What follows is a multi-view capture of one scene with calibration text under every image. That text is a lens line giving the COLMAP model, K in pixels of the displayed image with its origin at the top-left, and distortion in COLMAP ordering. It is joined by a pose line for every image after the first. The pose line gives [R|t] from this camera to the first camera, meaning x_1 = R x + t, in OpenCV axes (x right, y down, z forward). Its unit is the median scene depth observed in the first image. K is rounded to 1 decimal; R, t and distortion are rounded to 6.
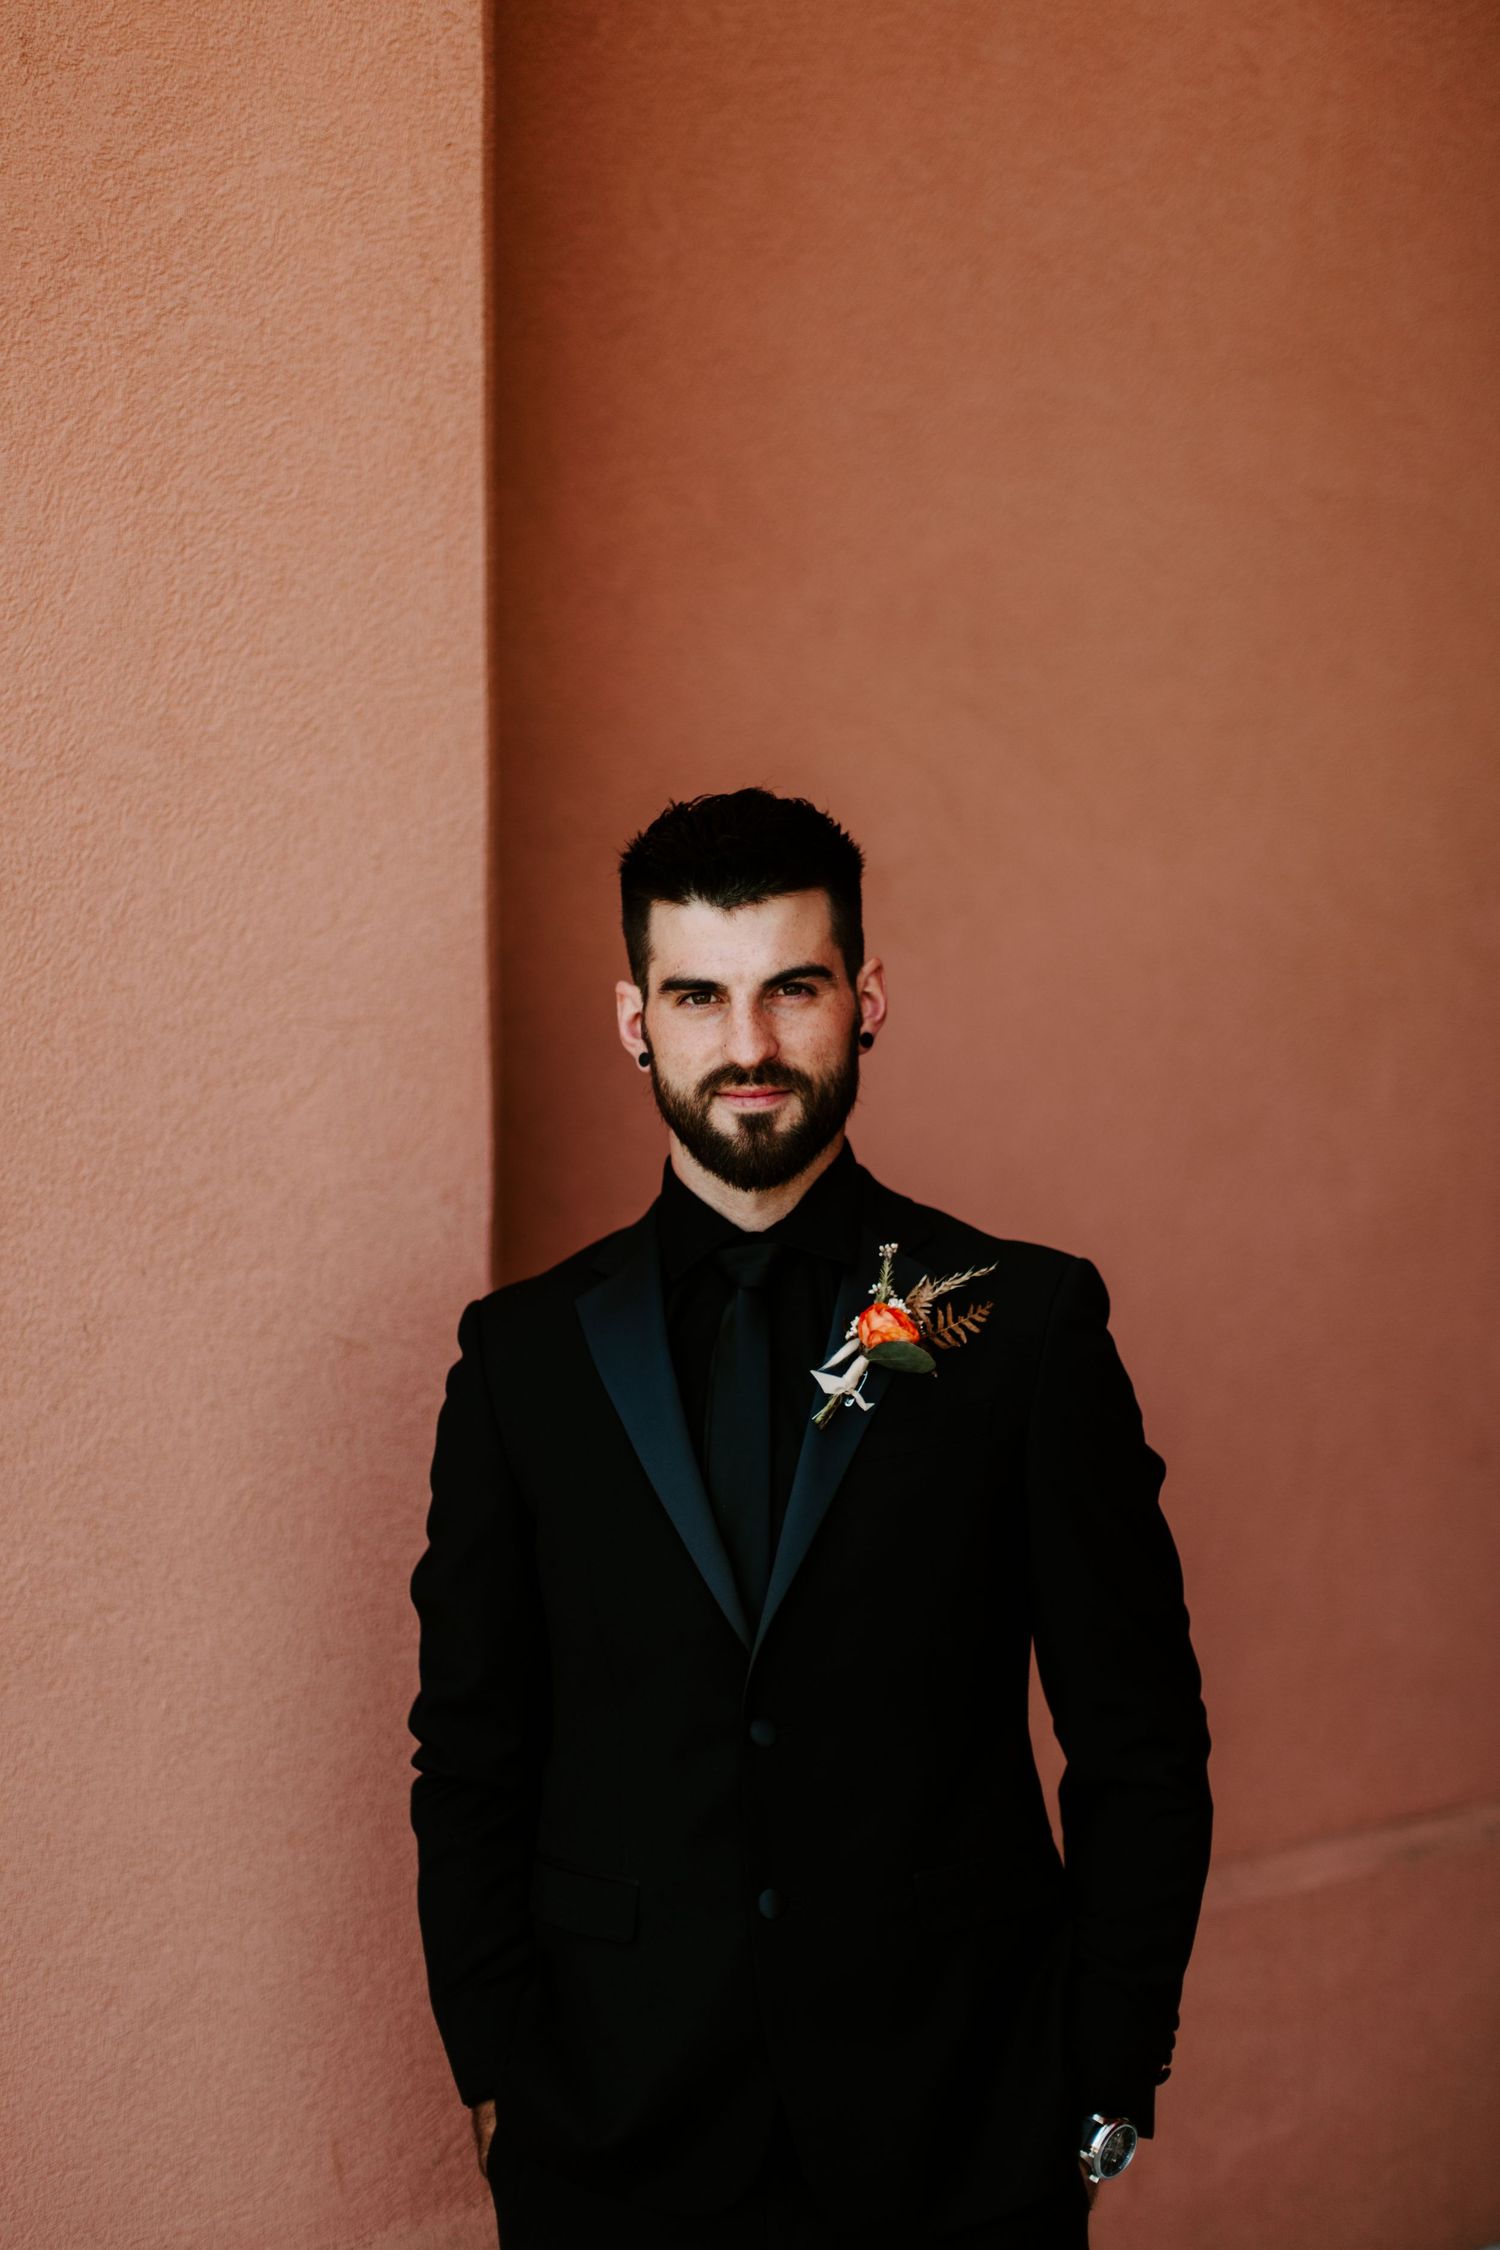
lens RADIAL K [[3595.3, 0, 838.3], [0, 3595.3, 1137.6], [0, 0, 1]] dist [-0.026268, 0.000000]
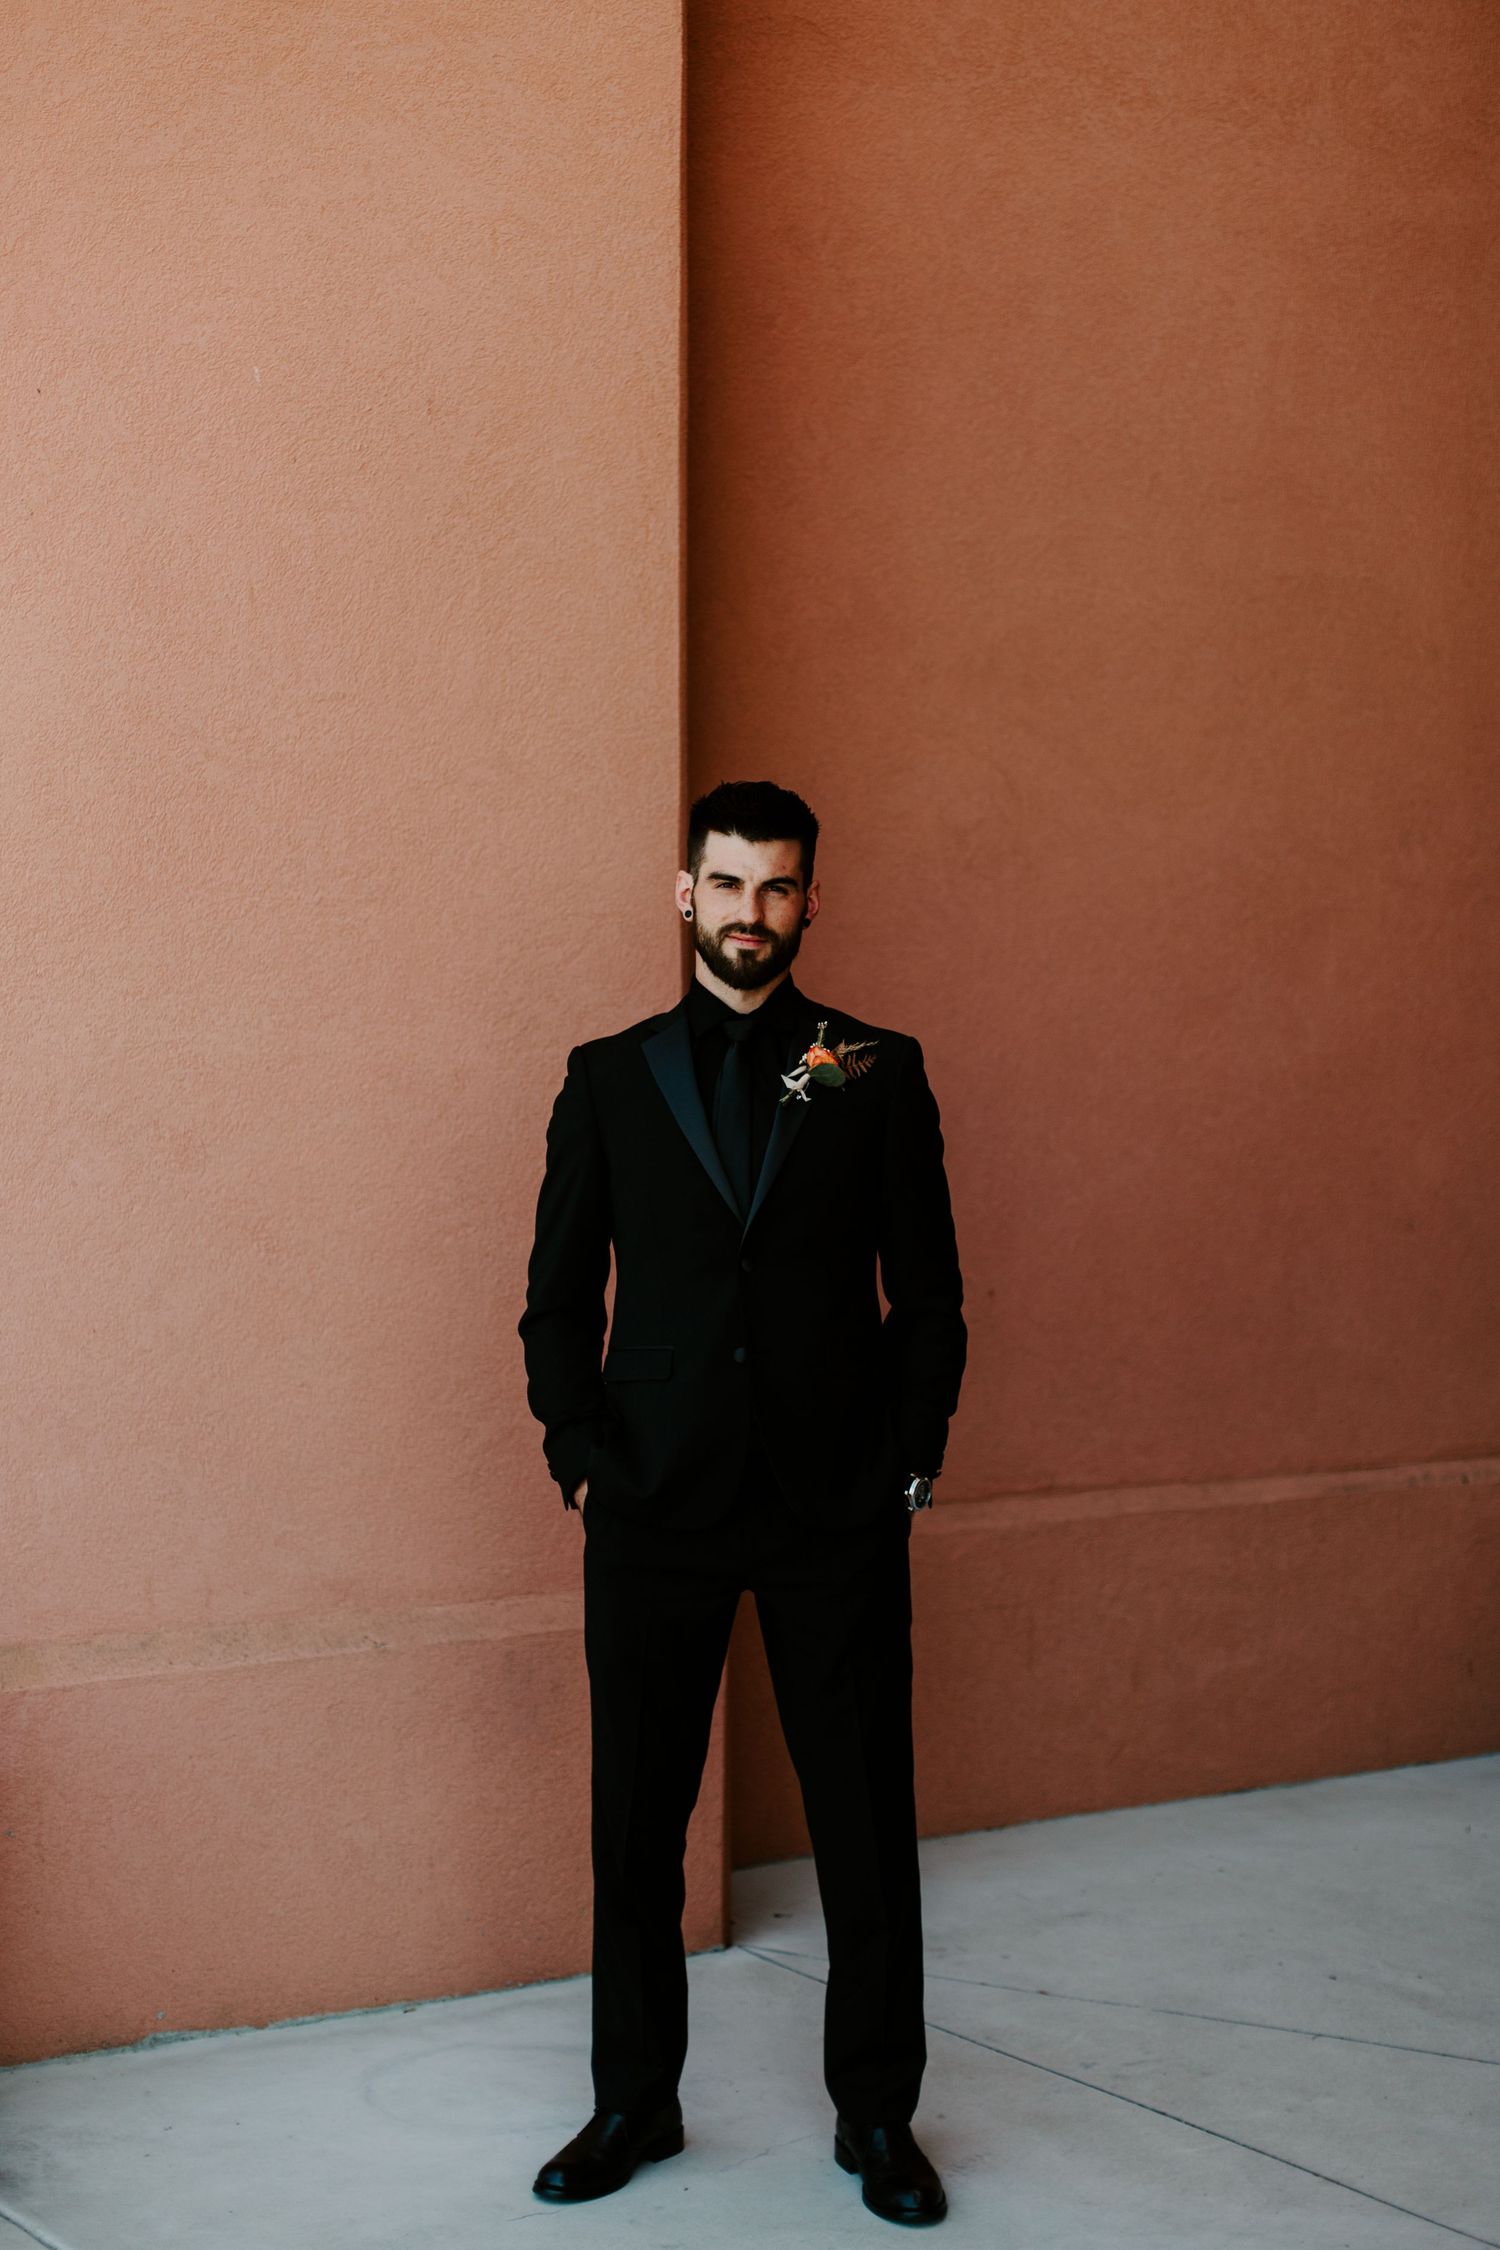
lens RADIAL K [[3595.3, 0, 749.1], [0, 3595.3, 1123.5], [0, 0, 1]] dist [-0.026268, 0.000000]
pose [[0.989069, 0.012768, -0.146897, 0.212327], [-0.010549, 0.999818, 0.015878, 0.044753], [0.147073, -0.014155, 0.989024, -0.816445]]
